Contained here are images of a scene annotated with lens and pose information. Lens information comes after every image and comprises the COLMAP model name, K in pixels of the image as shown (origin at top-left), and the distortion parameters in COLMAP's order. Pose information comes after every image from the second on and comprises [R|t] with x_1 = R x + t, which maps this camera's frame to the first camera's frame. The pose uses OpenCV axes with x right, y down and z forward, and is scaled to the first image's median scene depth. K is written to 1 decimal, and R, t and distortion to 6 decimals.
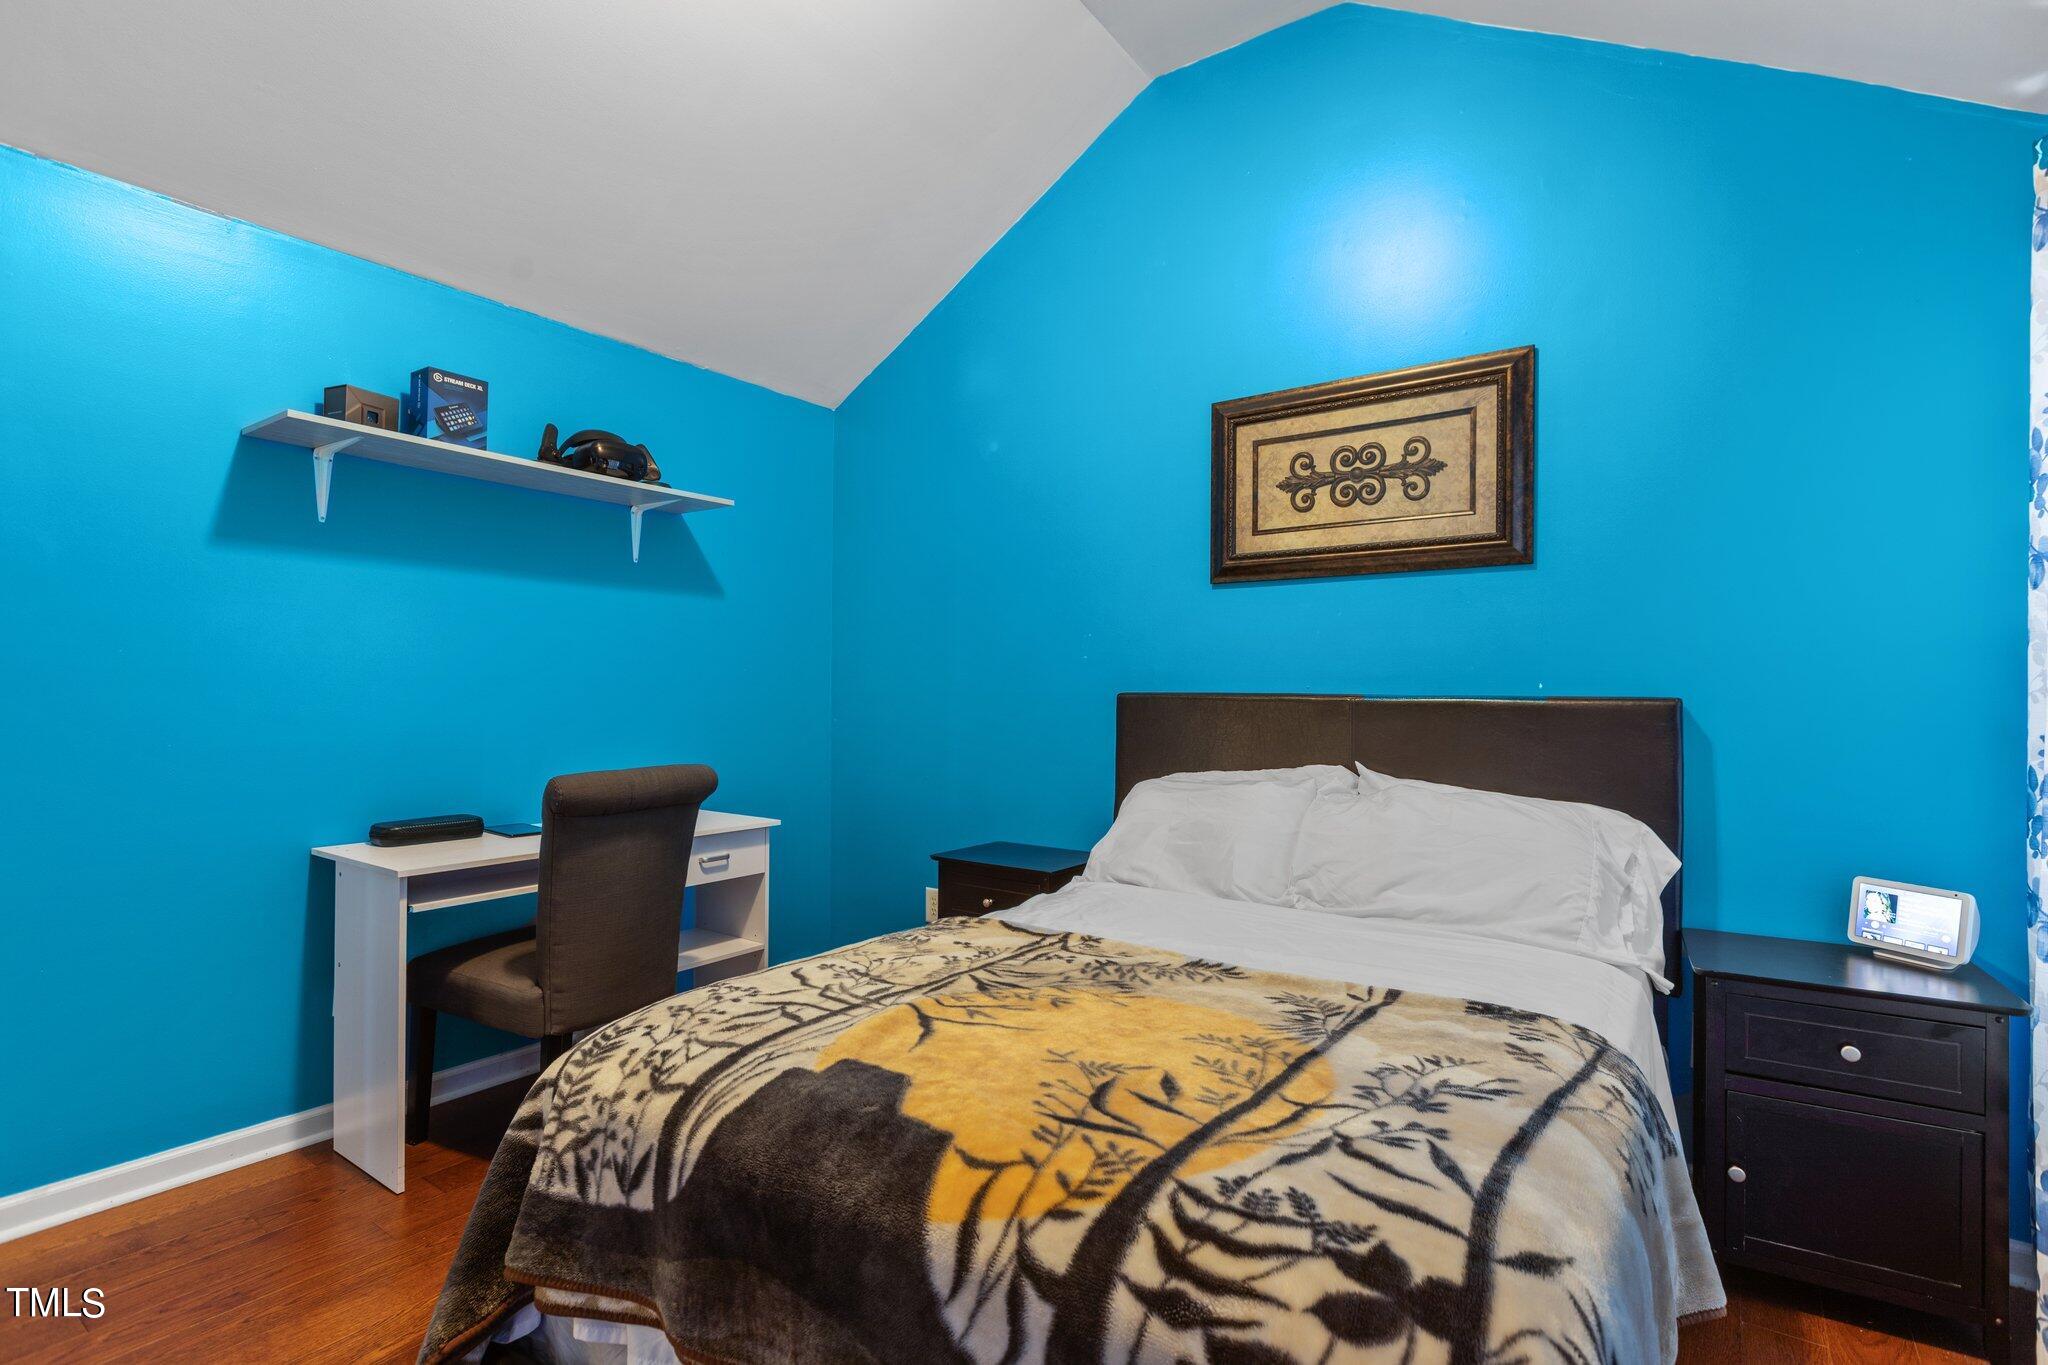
lens RADIAL K [[950.6, 0, 1026.9], [0, 950.6, 680.7], [0, 0, 1]] dist [-0.002786, -0.000872]
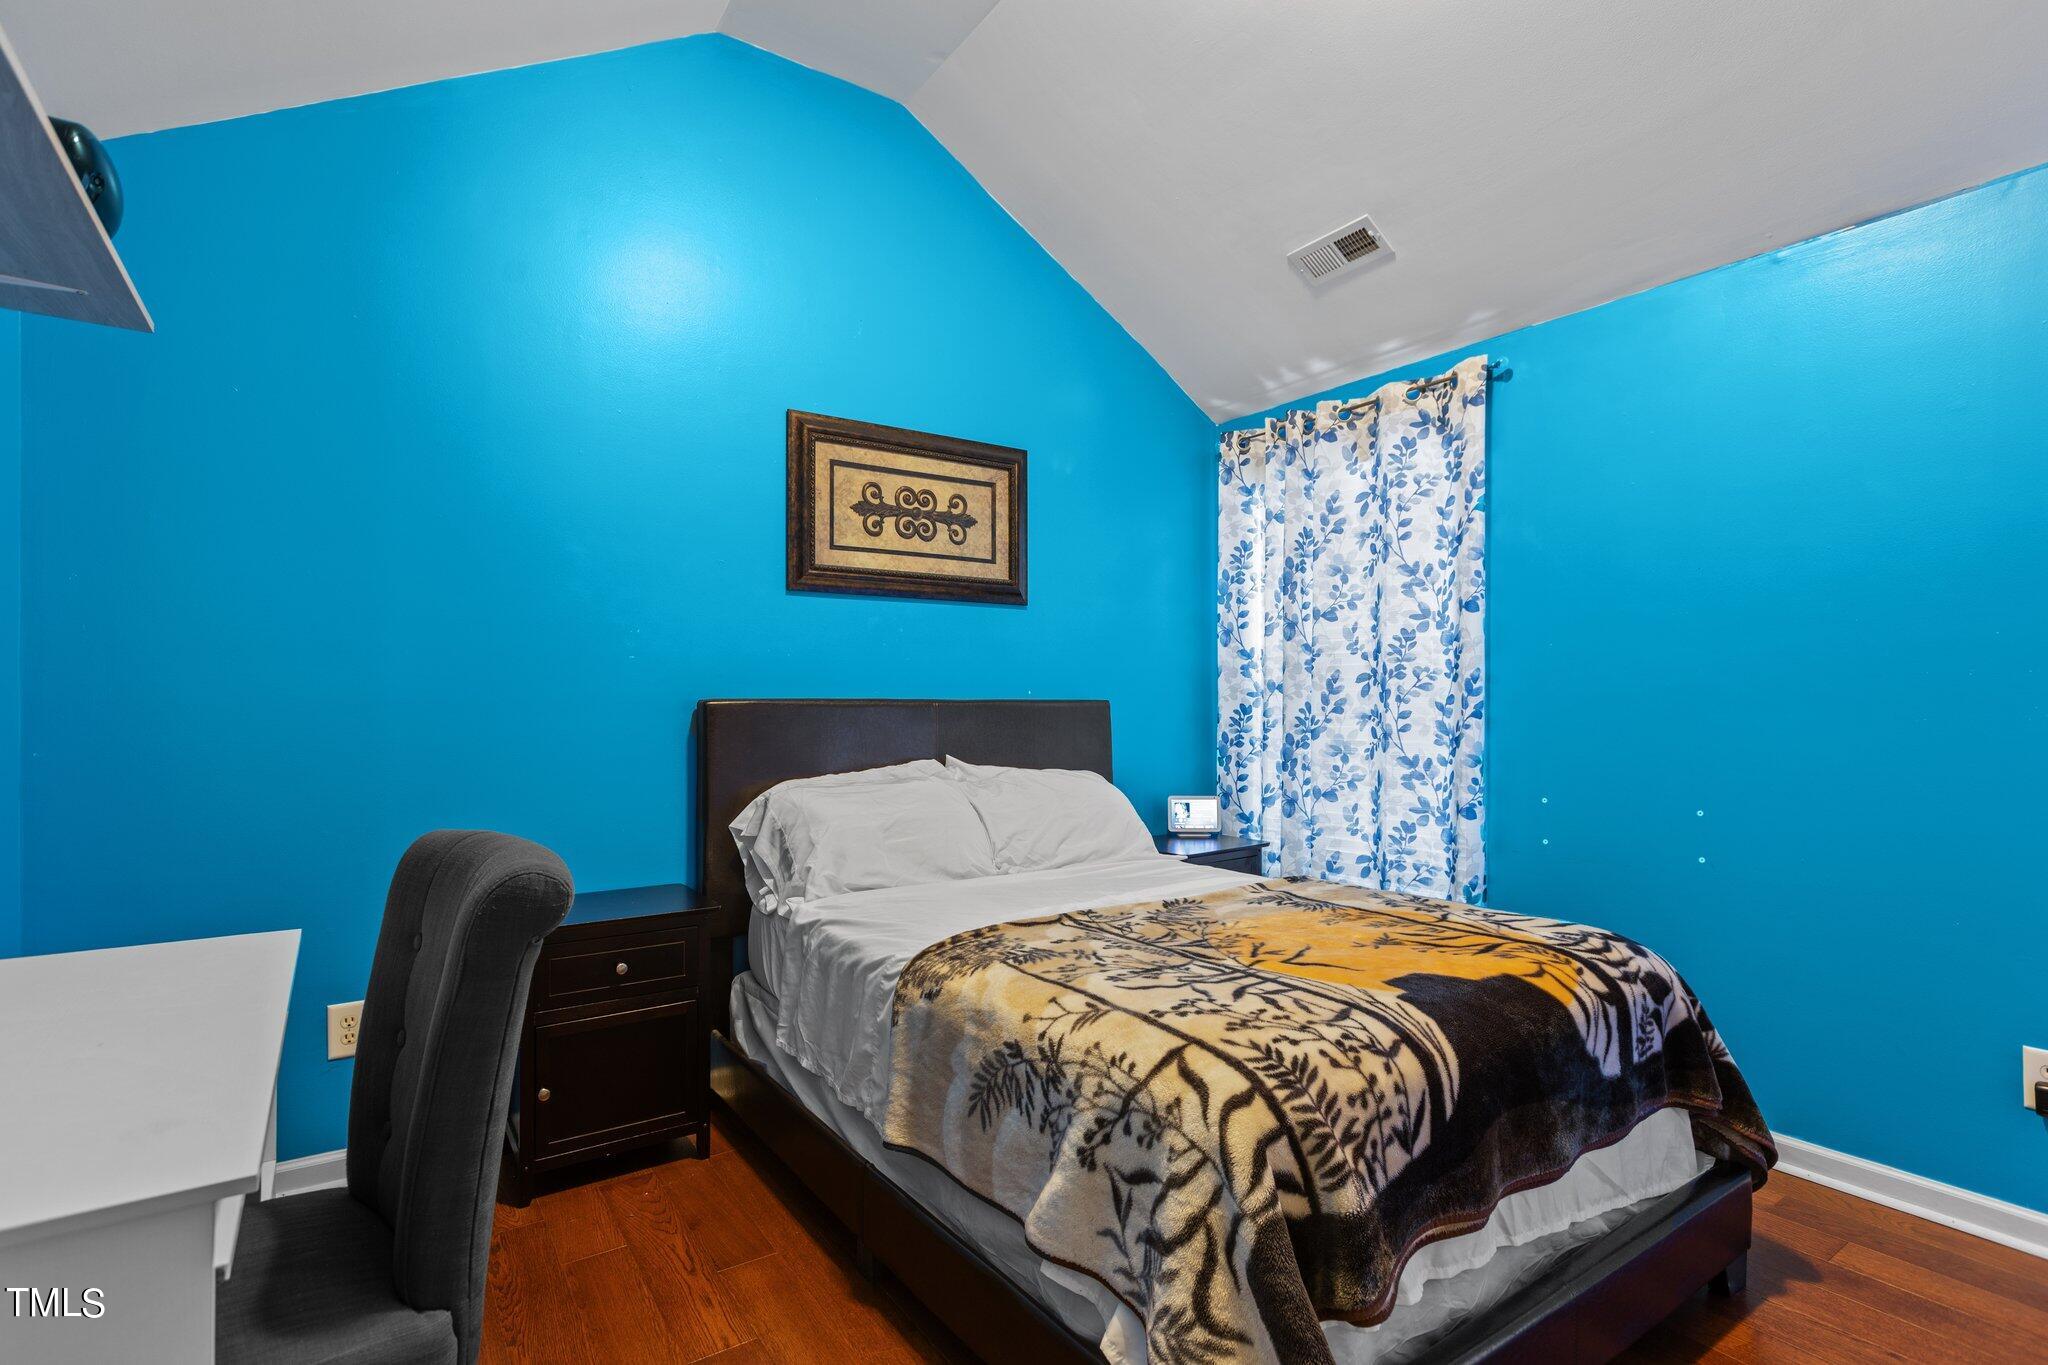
lens RADIAL K [[950.6, 0, 1024.1], [0, 950.6, 692.7], [0, 0, 1]] dist [-0.002786, -0.000872]
pose [[0.364717, -0.002252, 0.931116, -0.762997], [-0.009809, 0.999932, 0.006260, -0.002518], [-0.931067, -0.011417, 0.364670, 0.475171]]
